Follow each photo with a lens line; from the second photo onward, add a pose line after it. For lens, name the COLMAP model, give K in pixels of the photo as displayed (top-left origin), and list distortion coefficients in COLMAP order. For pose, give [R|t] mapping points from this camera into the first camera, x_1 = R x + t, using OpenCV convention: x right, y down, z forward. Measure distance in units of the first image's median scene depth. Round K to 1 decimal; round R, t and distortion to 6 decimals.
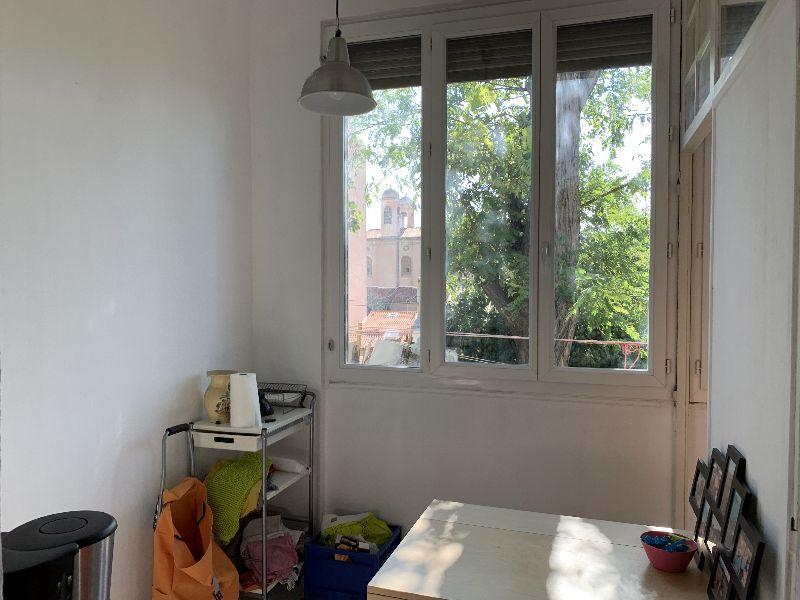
lens RADIAL K [[623.0, 0, 399.8], [0, 623.0, 297.9], [0, 0, 1]] dist [0.000363, -0.003094]
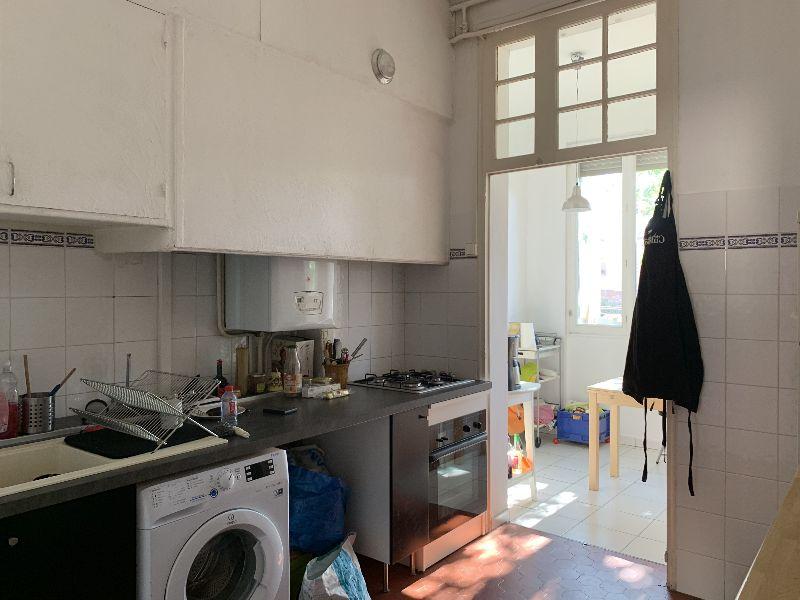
lens RADIAL K [[623.0, 0, 400.7], [0, 623.0, 296.4], [0, 0, 1]] dist [0.000363, -0.003094]
pose [[0.934933, 0.000142, -0.354823, 0.080019], [-0.002727, 0.999973, -0.006787, 0.045946], [0.354813, 0.007313, 0.934909, -0.976913]]
